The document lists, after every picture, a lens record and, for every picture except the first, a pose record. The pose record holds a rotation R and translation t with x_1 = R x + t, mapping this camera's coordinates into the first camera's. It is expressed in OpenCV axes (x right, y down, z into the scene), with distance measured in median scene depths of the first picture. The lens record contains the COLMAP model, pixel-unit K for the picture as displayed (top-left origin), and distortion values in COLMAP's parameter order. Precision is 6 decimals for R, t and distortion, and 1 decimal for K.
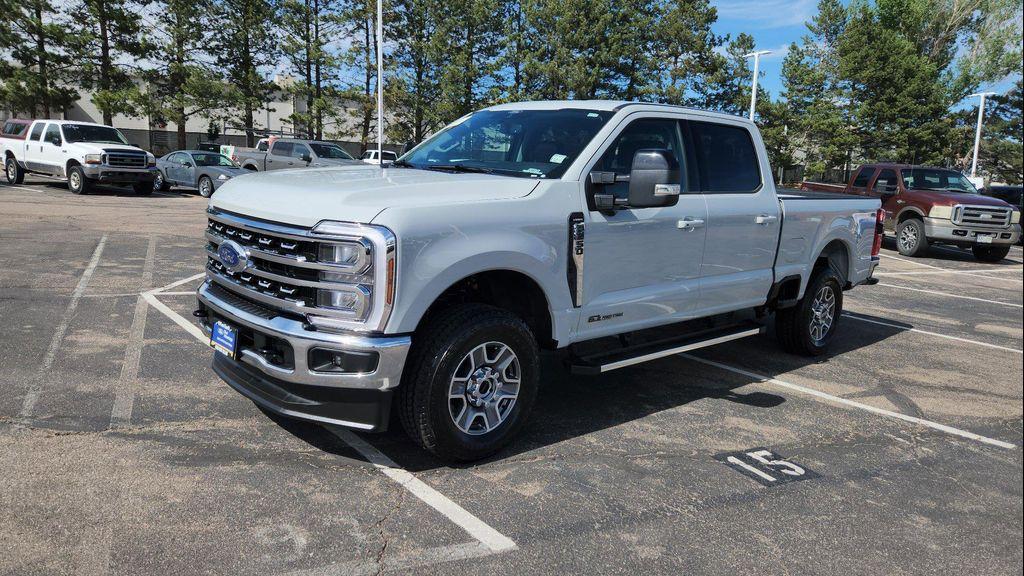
lens RADIAL K [[688.2, 0, 483.8], [0, 688.2, 272.6], [0, 0, 1]] dist [0.068038, -0.050380]
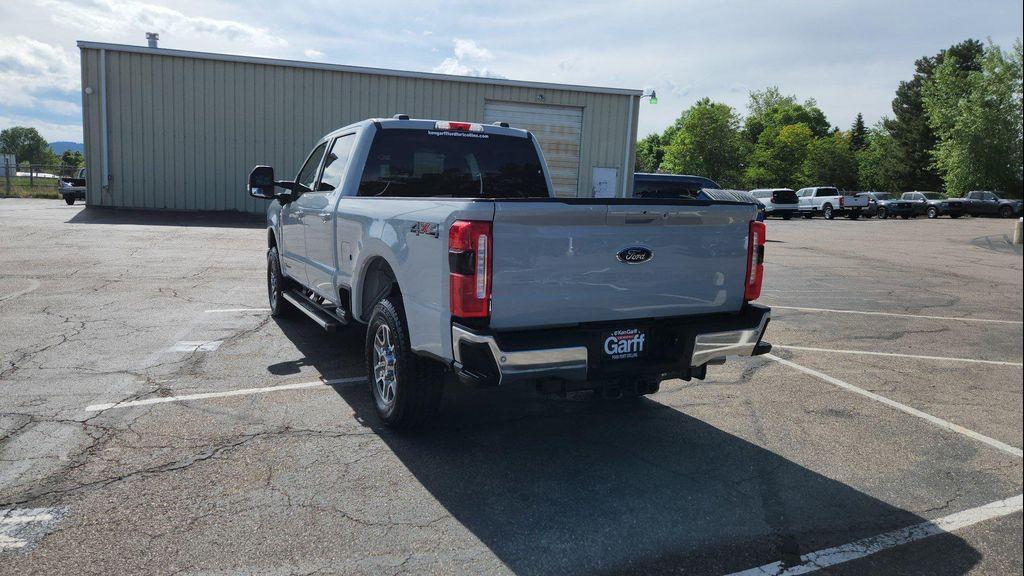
lens RADIAL K [[682.6, 0, 494.0], [0, 682.6, 282.5], [0, 0, 1]] dist [0.069682, -0.052546]
pose [[-0.251970, 0.056332, -0.966094, 1.319607], [-0.189711, 0.976059, 0.106392, -0.134604], [0.948958, 0.210086, -0.235250, 1.476932]]
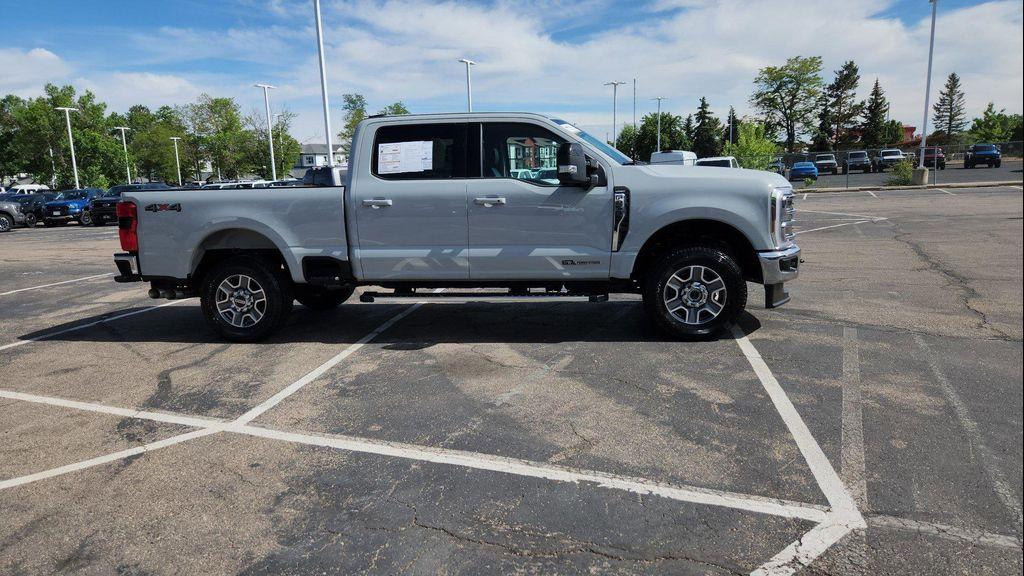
lens RADIAL K [[686.9, 0, 496.1], [0, 686.9, 278.1], [0, 0, 1]] dist [0.065210, -0.050036]
pose [[-0.637903, -0.139534, 0.757371, -0.860194], [0.120815, 0.953140, 0.277358, -0.308167], [-0.760581, 0.268429, -0.591153, 1.819856]]
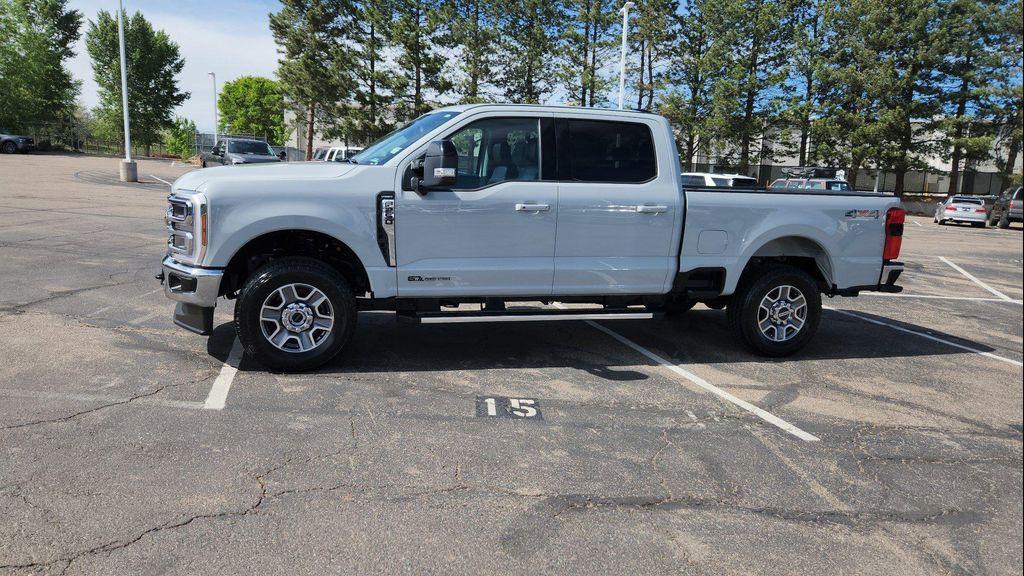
lens RADIAL K [[688.2, 0, 484.3], [0, 688.2, 268.3], [0, 0, 1]] dist [0.068038, -0.050380]
pose [[0.905240, 0.048025, -0.422178, 0.610750], [-0.063303, 0.997747, -0.022236, 0.052329], [0.420159, 0.046854, 0.906240, -0.054980]]
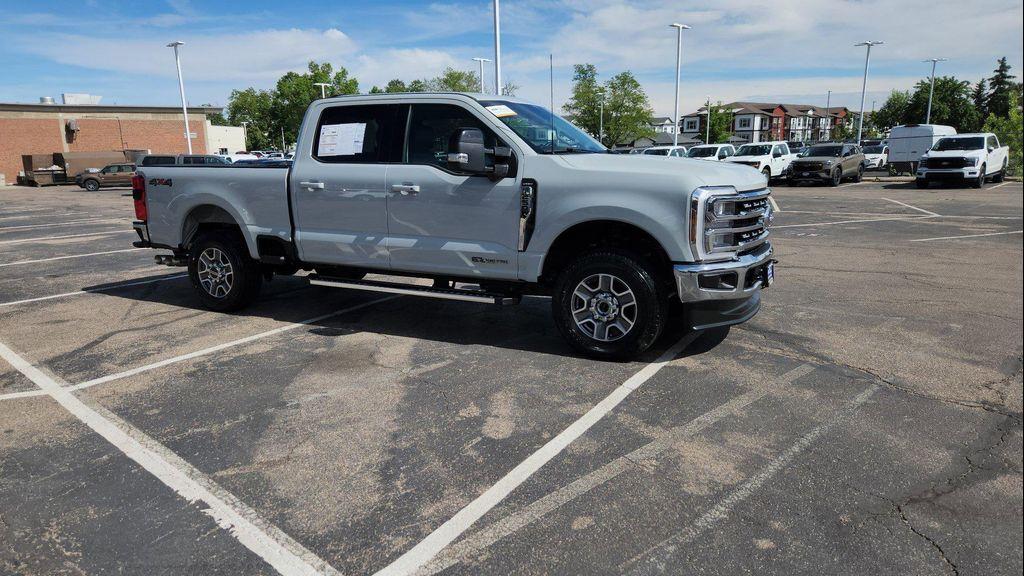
lens RADIAL K [[686.9, 0, 499.3], [0, 686.9, 298.6], [0, 0, 1]] dist [0.065210, -0.050036]
pose [[-0.346019, -0.235874, 0.908094, -1.040146], [0.139900, 0.944091, 0.298531, -0.255705], [-0.927739, 0.230339, -0.293675, 1.353199]]
